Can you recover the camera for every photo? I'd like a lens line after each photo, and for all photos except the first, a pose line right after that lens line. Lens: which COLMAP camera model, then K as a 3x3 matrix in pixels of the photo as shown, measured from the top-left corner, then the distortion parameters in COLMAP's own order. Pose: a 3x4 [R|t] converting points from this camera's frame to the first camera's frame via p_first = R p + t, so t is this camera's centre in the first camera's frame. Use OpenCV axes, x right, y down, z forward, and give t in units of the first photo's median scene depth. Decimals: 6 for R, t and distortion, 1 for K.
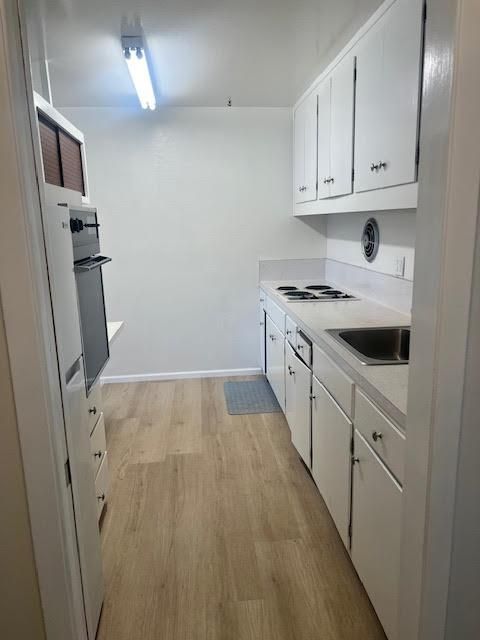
lens RADIAL K [[480.8, 0, 241.0], [0, 480.8, 327.5], [0, 0, 1]] dist [0.065693, -0.098816]
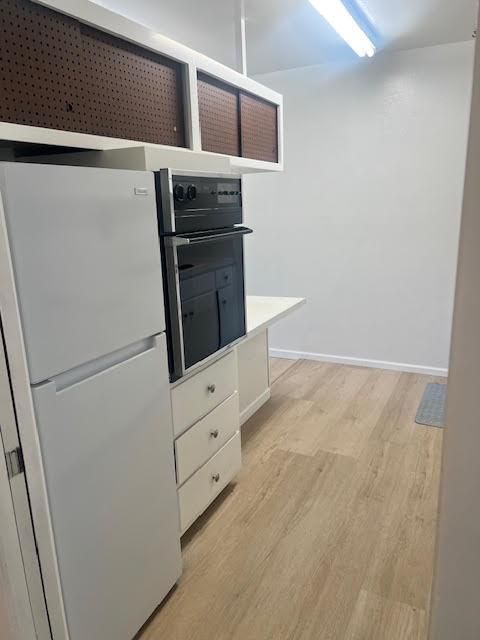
lens RADIAL K [[480.8, 0, 241.0], [0, 480.8, 327.5], [0, 0, 1]] dist [0.065693, -0.098816]
pose [[0.846481, 0.137614, -0.514327, 0.149463], [-0.107529, 0.990300, 0.087995, -0.026982], [0.521447, -0.019181, 0.853068, 0.147302]]
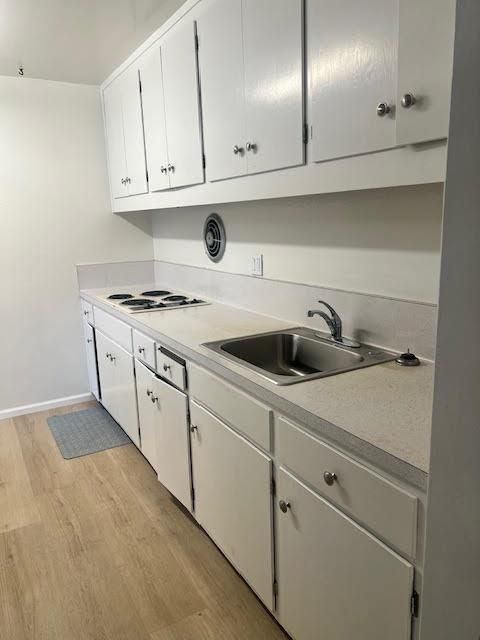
lens RADIAL K [[480.8, 0, 241.0], [0, 480.8, 327.5], [0, 0, 1]] dist [0.065693, -0.098816]
pose [[0.909091, -0.098942, 0.404678, -0.072031], [0.101166, 0.994742, 0.015945, -0.023165], [-0.404128, 0.026444, 0.914320, 0.161077]]
